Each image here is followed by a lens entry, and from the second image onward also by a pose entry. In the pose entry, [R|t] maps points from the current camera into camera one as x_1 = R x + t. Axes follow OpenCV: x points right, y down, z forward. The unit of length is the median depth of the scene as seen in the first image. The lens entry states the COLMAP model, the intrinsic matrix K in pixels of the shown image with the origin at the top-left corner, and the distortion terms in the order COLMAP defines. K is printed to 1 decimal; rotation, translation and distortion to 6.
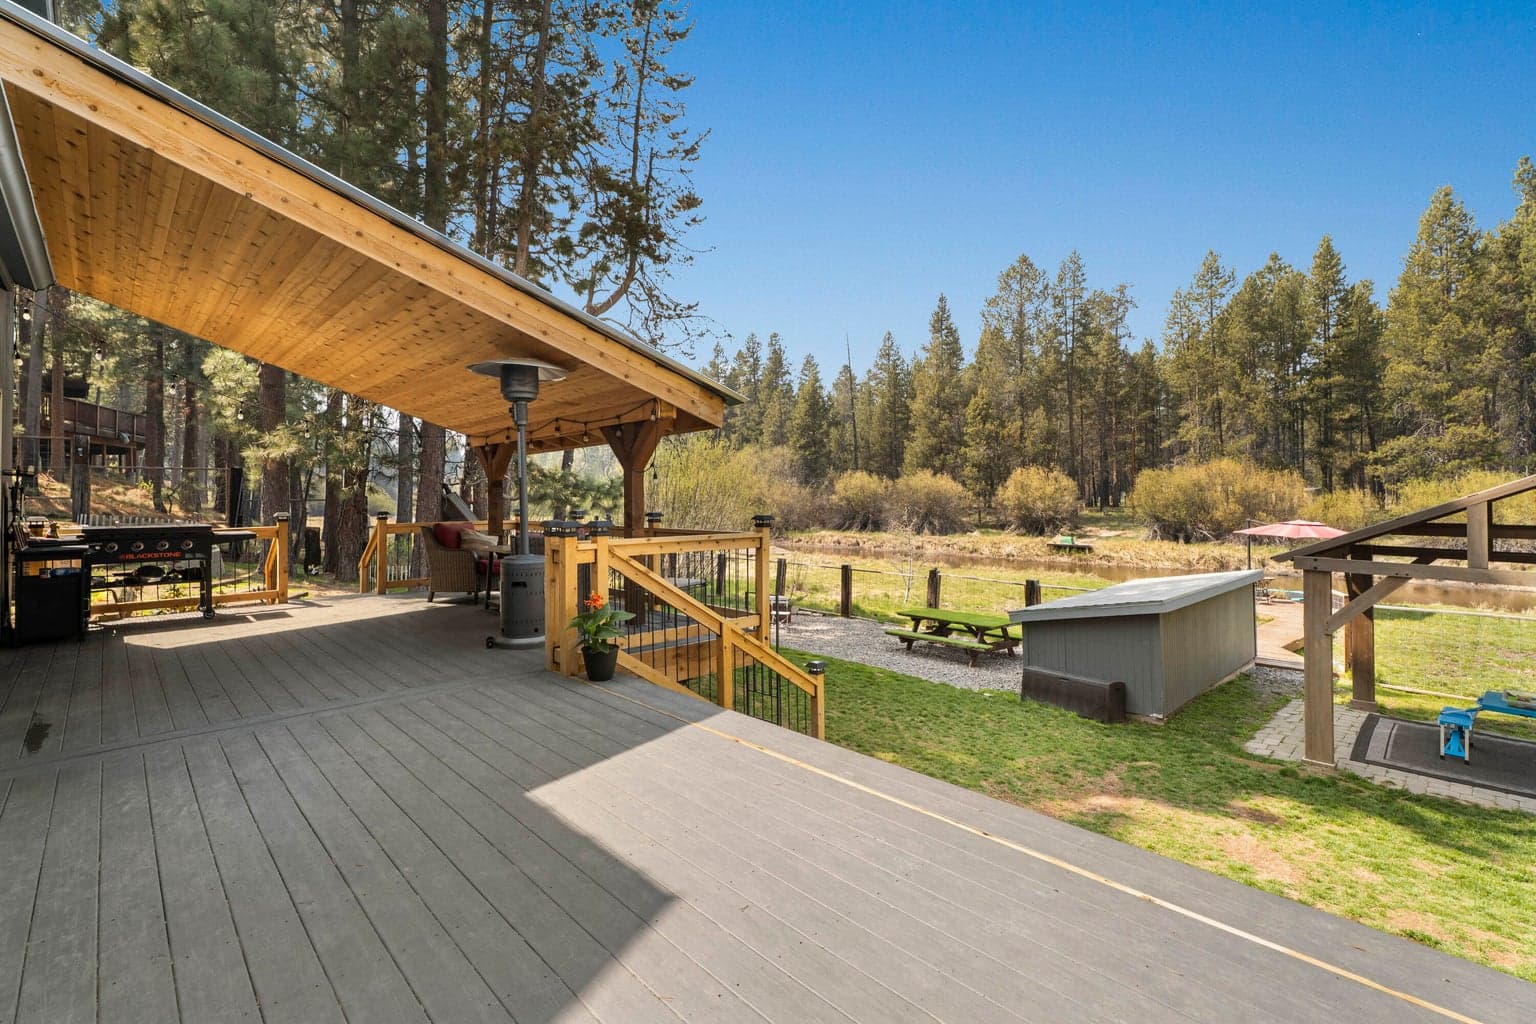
lens RADIAL K [[695.2, 0, 741.9], [0, 695.2, 486.4], [0, 0, 1]] dist [-0.007094, 0.001803]
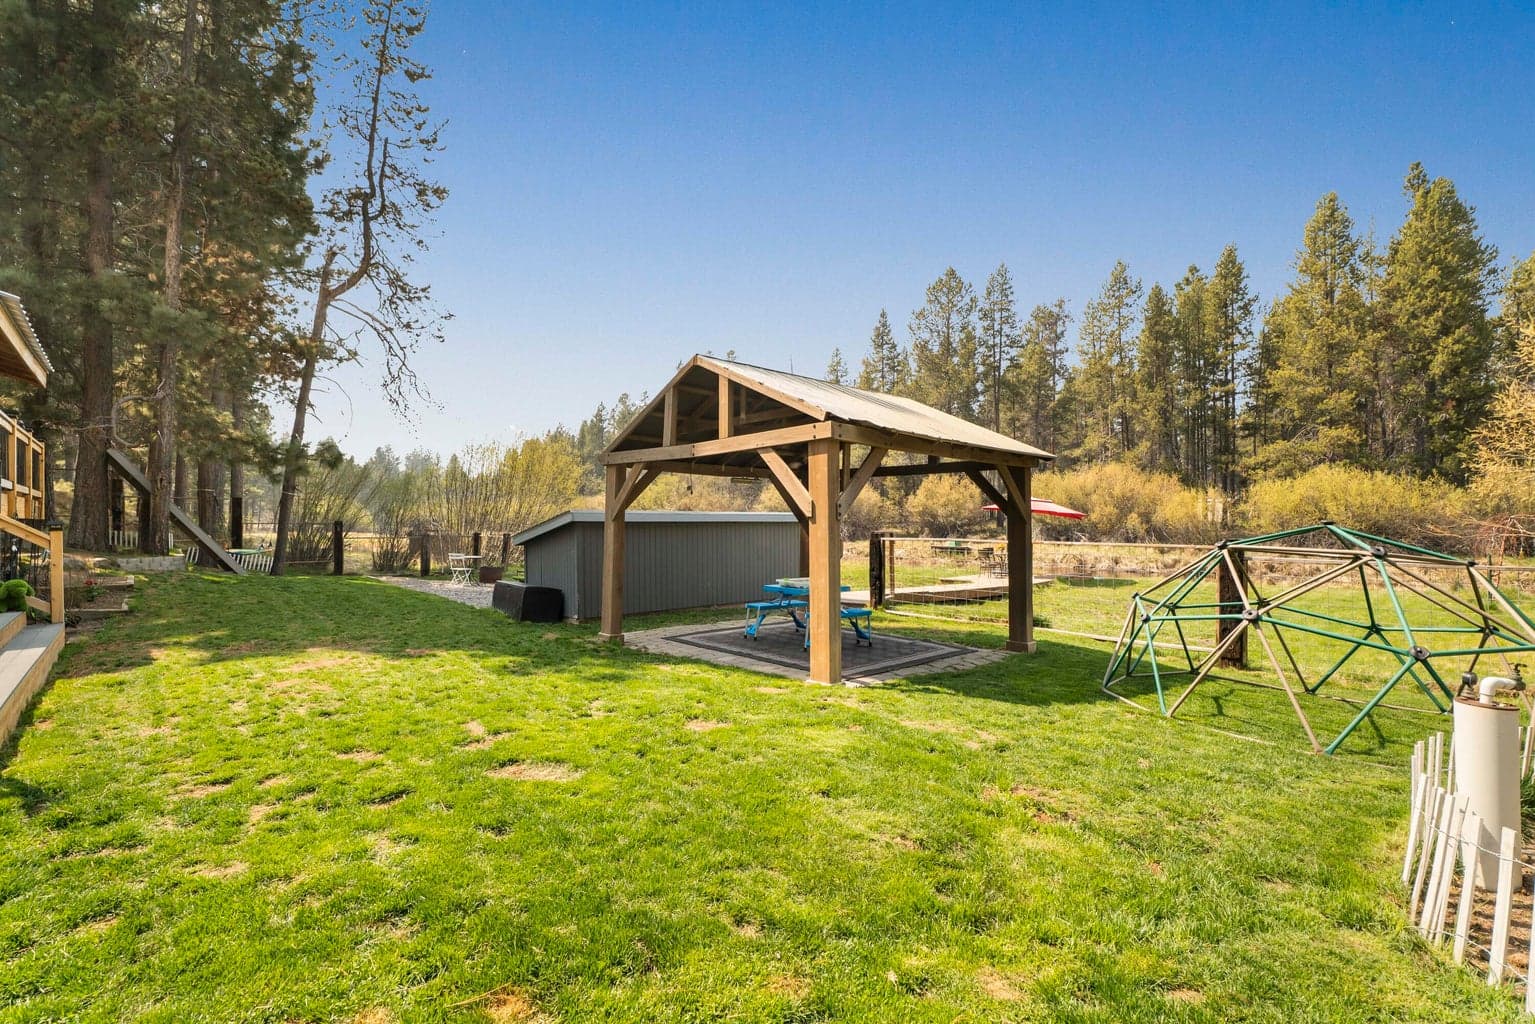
lens RADIAL K [[694.8, 0, 763.4], [0, 694.8, 515.4], [0, 0, 1]] dist [-0.007094, 0.001803]
pose [[0.999832, 0.004013, -0.017905, 0.220895], [-0.004036, 0.999991, -0.001289, 0.040147], [0.017900, 0.001361, 0.999839, -0.017133]]
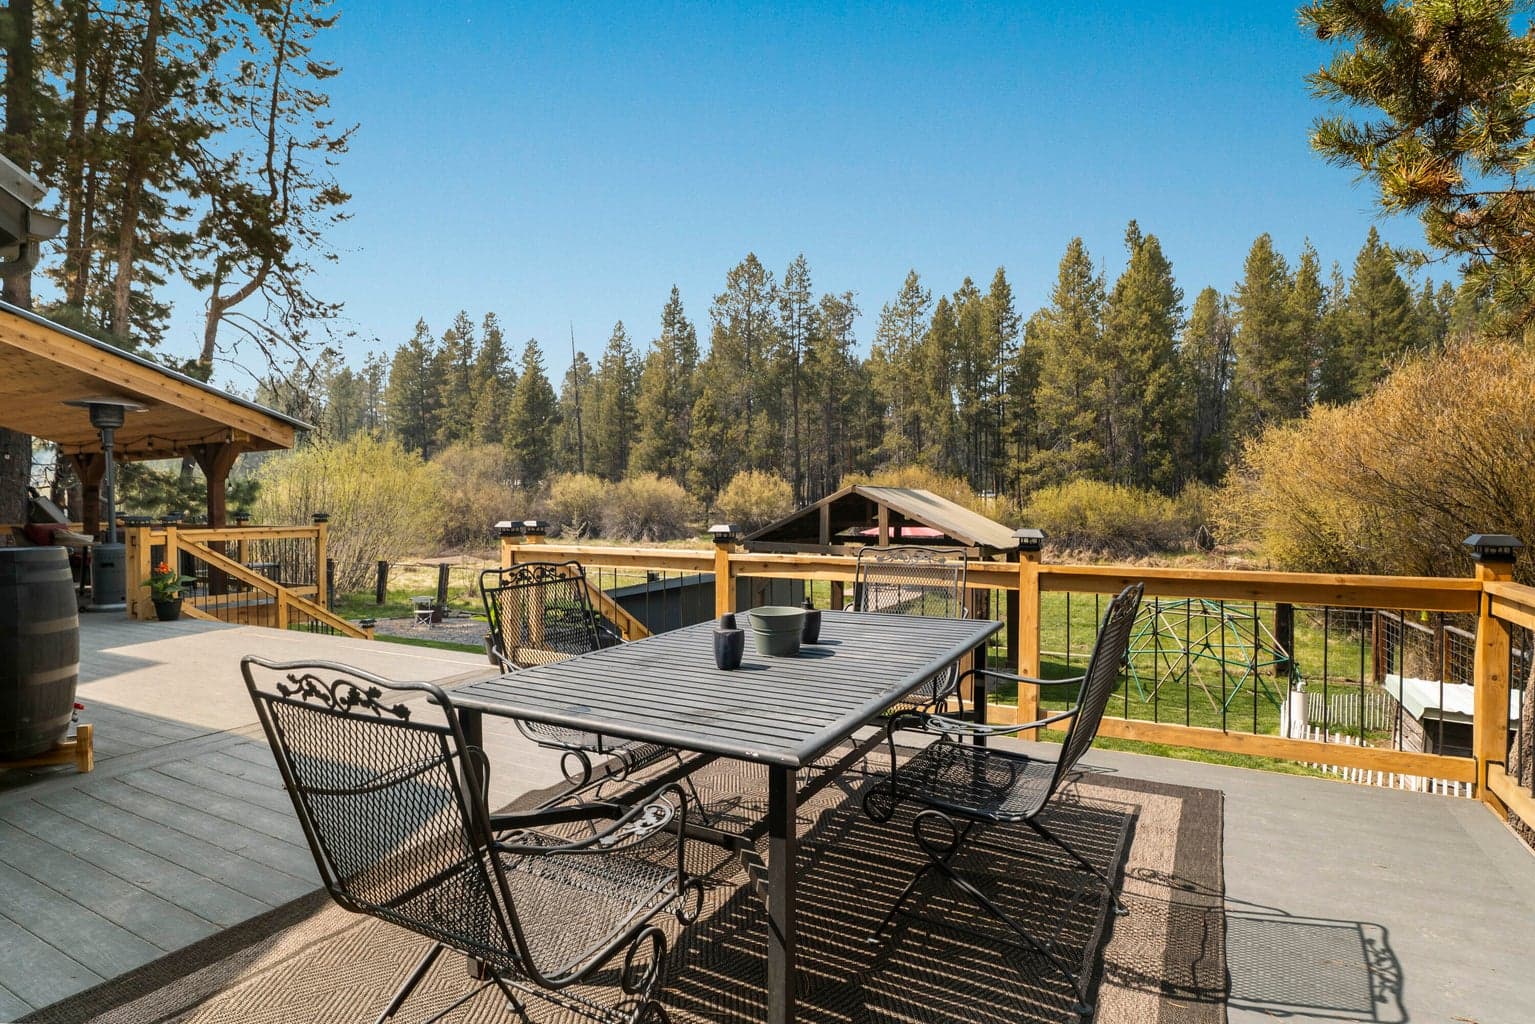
lens RADIAL K [[816.7, 0, 763.4], [0, 816.7, 507.3], [0, 0, 1]] dist [-0.021807, 0.005787]
pose [[0.942229, -0.001849, 0.334964, 0.052705], [-0.005337, 0.999775, 0.020531, -0.001498], [-0.334927, -0.021133, 0.942007, -0.133831]]
